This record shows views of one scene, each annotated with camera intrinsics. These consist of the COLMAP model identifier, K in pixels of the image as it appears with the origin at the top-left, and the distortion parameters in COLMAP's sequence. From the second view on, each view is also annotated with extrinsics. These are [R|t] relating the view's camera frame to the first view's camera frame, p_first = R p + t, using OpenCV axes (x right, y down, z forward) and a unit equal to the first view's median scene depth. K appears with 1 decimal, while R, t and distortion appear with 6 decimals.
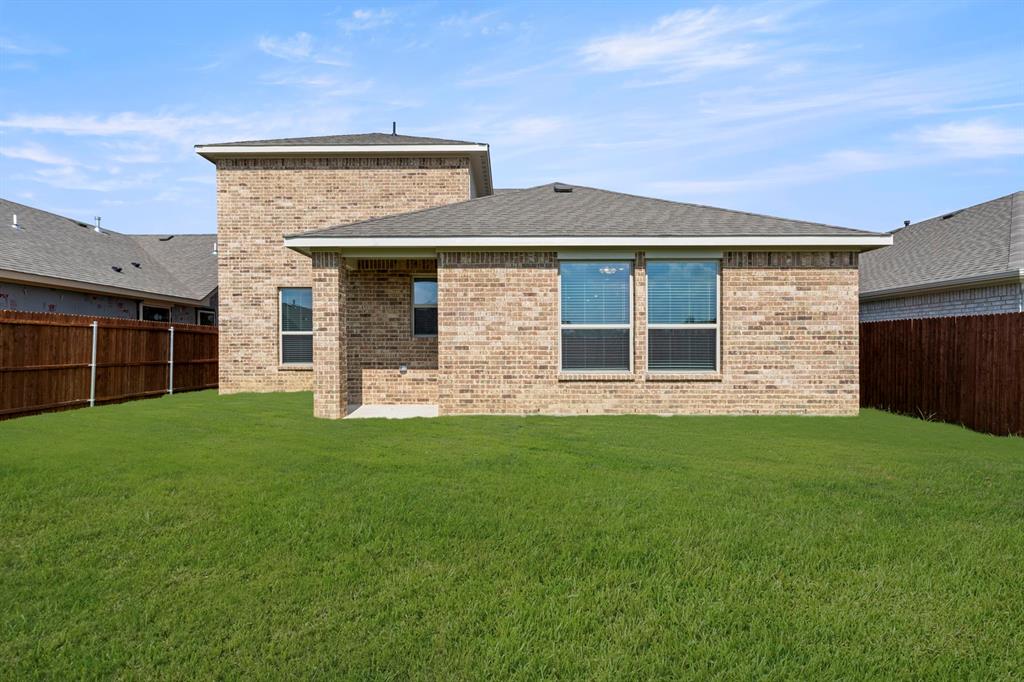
lens RADIAL K [[498.4, 0, 511.9], [0, 498.4, 347.6], [0, 0, 1]] dist [0.000375, 0.000838]
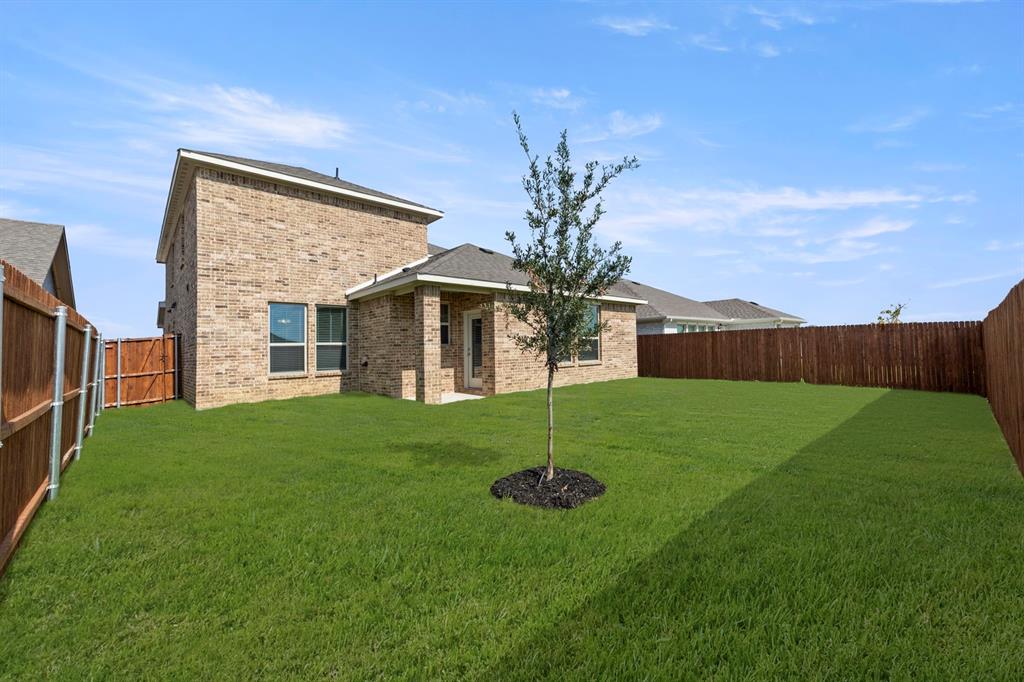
lens RADIAL K [[403.8, 0, 516.1], [0, 403.8, 341.7], [0, 0, 1]] dist [0.000444, -0.000461]
pose [[0.730141, -0.006545, 0.683265, -0.677328], [0.029901, 0.999302, -0.022380, -0.000580], [-0.682641, 0.036771, 0.729828, 0.014303]]
